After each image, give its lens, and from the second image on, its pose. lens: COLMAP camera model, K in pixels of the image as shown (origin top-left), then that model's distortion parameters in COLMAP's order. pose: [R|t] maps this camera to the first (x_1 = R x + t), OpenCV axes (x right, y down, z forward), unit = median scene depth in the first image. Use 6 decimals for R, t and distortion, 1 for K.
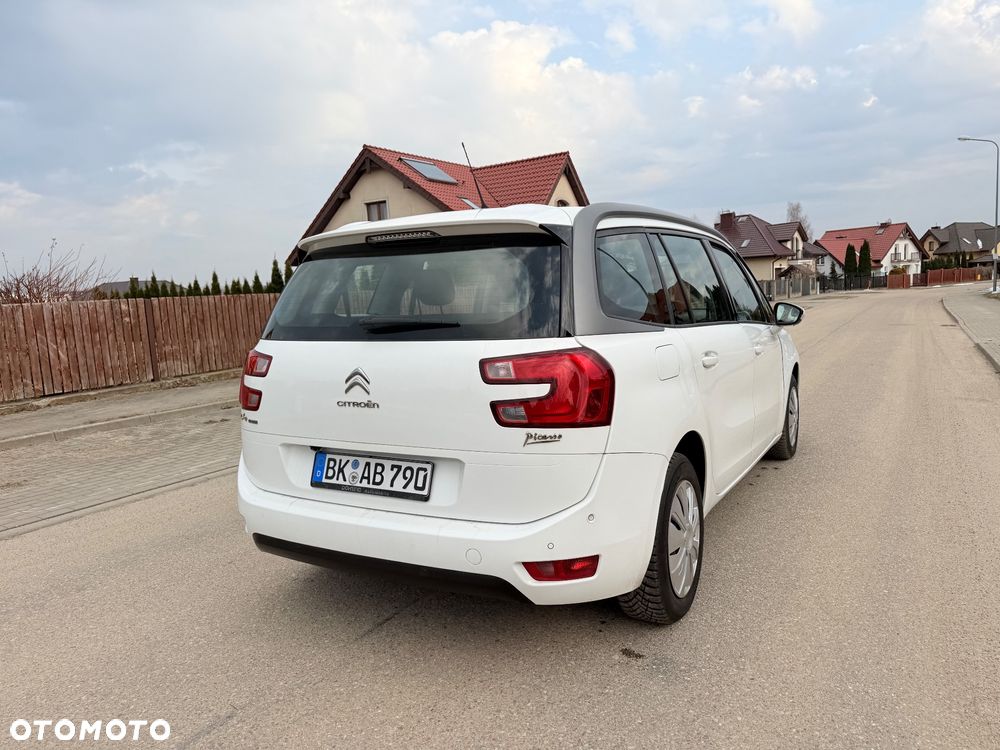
lens RADIAL K [[717.3, 0, 510.5], [0, 717.3, 371.7], [0, 0, 1]] dist [0.012458, -0.008745]
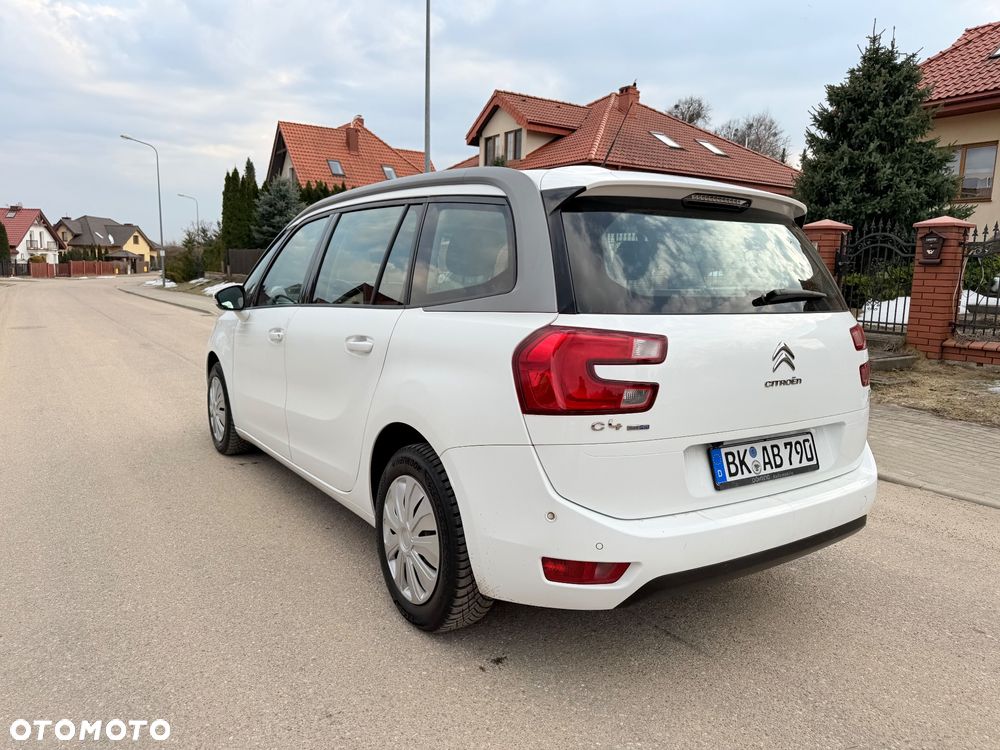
lens RADIAL K [[710.8, 0, 500.0], [0, 710.8, 375.0], [0, 0, 1]] dist [0.028824, -0.033041]
pose [[0.459019, -0.067941, 0.885825, -1.063928], [0.053307, 0.997381, 0.048874, -0.025081], [-0.886826, 0.024786, 0.461438, 0.807808]]
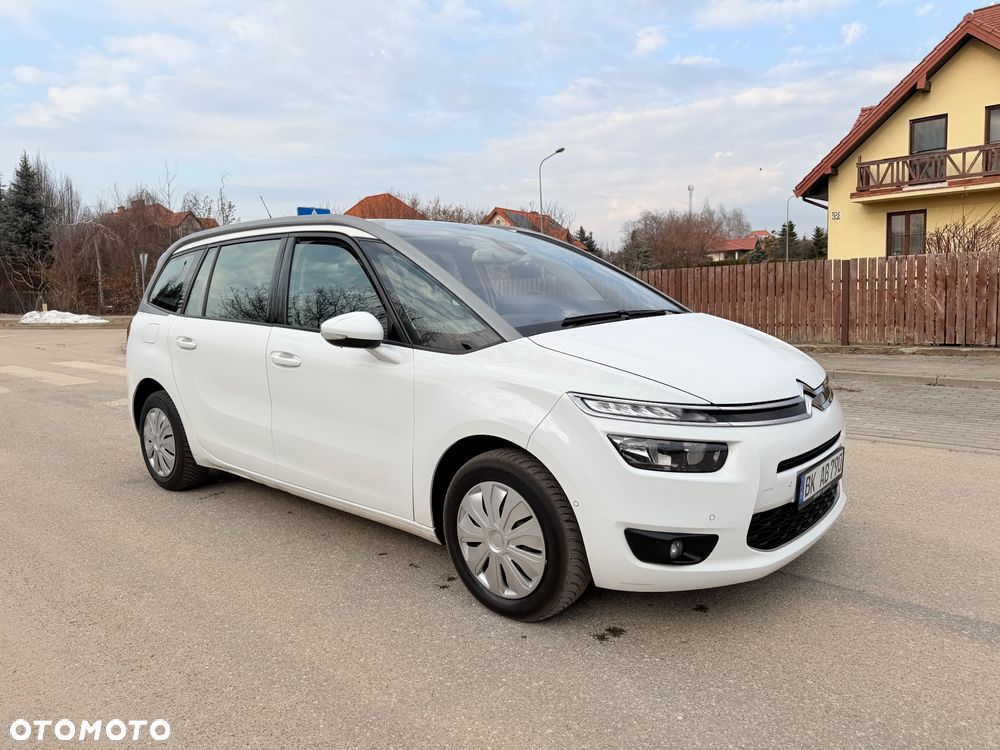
lens RADIAL K [[714.8, 0, 506.2], [0, 714.8, 366.4], [0, 0, 1]] dist [0.026775, -0.030184]
pose [[-0.224170, 0.167366, -0.960071, 1.739631], [-0.062652, 0.980630, 0.185579, -0.319009], [0.972534, 0.101752, -0.209342, 2.238512]]
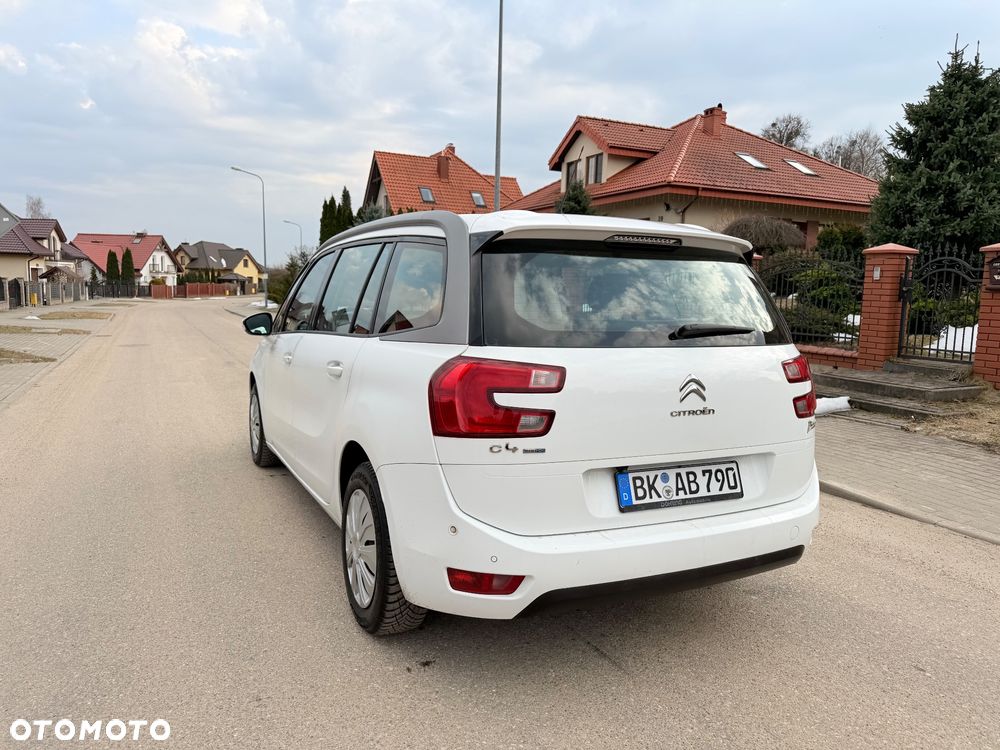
lens RADIAL K [[707.6, 0, 498.9], [0, 707.6, 372.7], [0, 0, 1]] dist [0.043855, -0.045204]
pose [[0.569133, -0.031111, 0.821657, -1.027150], [0.039259, 0.999172, 0.010640, -0.025503], [-0.821308, 0.026202, 0.569883, 0.600158]]
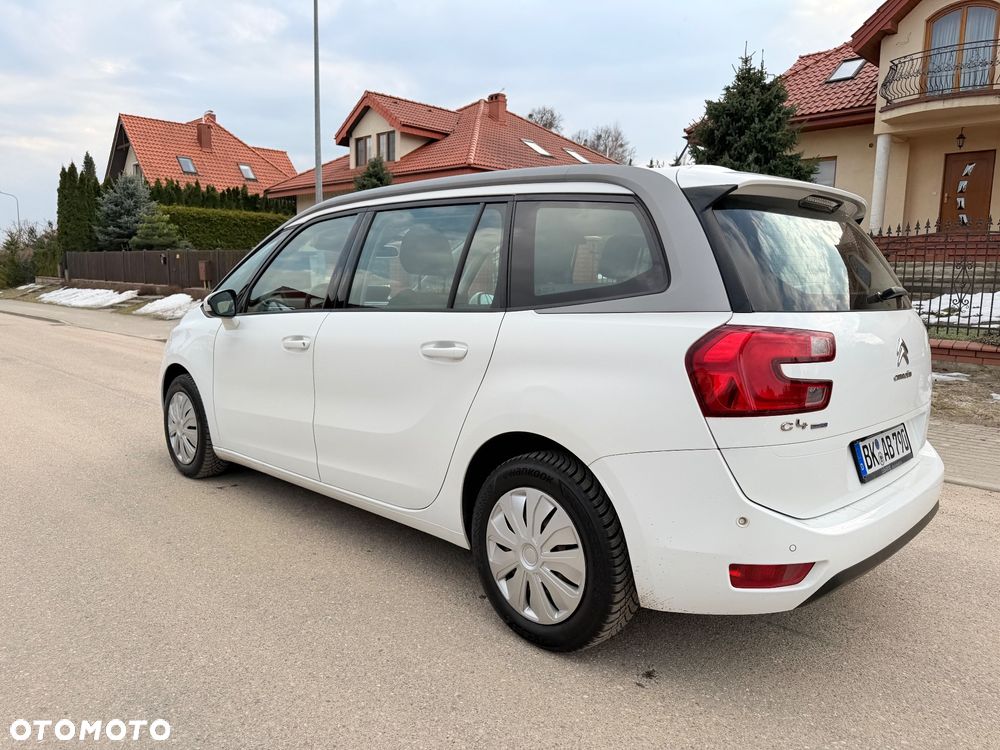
lens RADIAL K [[708.3, 0, 503.1], [0, 708.3, 369.0], [0, 0, 1]] dist [0.027958, -0.036080]
pose [[0.272403, -0.068748, 0.959724, -1.139312], [0.075907, 0.995871, 0.049792, -0.046495], [-0.959184, 0.059286, 0.276497, 1.121615]]
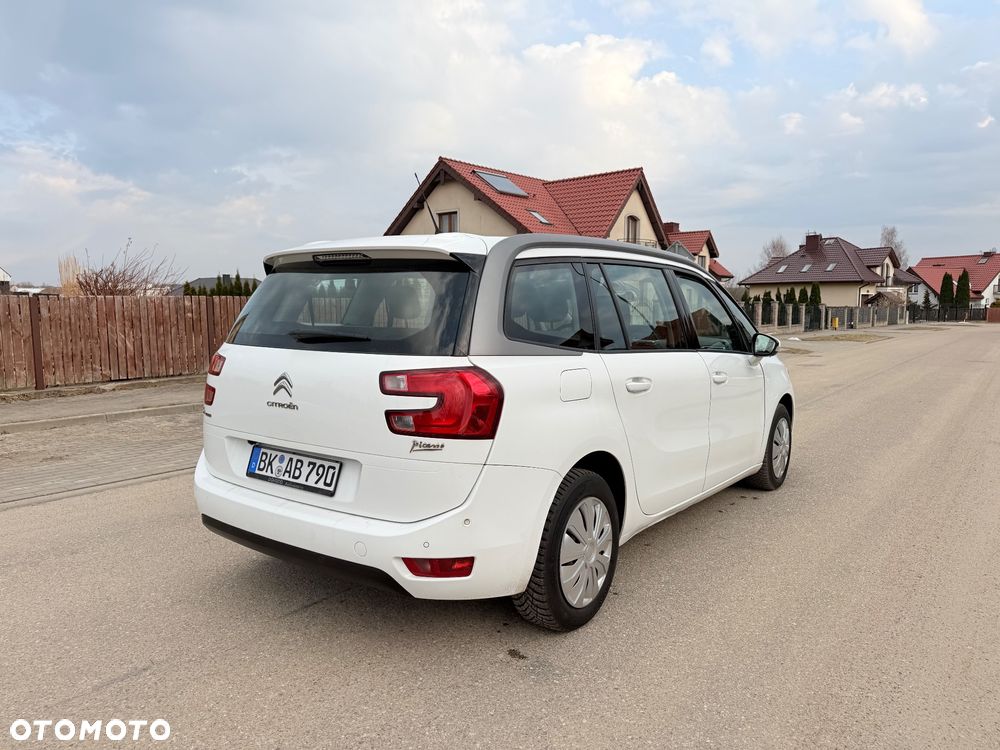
lens RADIAL K [[717.5, 0, 500.0], [0, 717.5, 375.0], [0, 0, 1]] dist [0.011987, -0.010386]
pose [[0.991584, 0.060663, -0.114376, 0.223775], [-0.061913, 0.998054, -0.007404, -0.013104], [0.113704, 0.014423, 0.993410, -0.067848]]
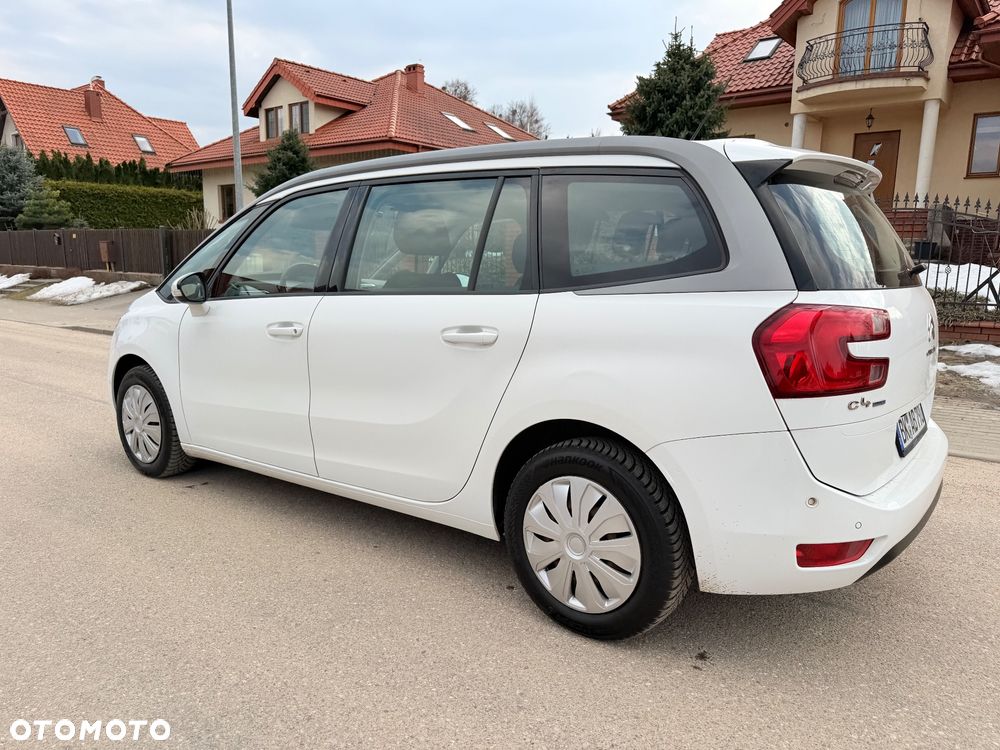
lens RADIAL K [[709.4, 0, 509.5], [0, 709.4, 385.9], [0, 0, 1]] dist [0.007106, -0.008809]
pose [[0.150318, -0.126294, 0.980538, -1.127125], [0.092930, 0.989221, 0.113166, -0.063373], [-0.984260, 0.074111, 0.160434, 1.269972]]
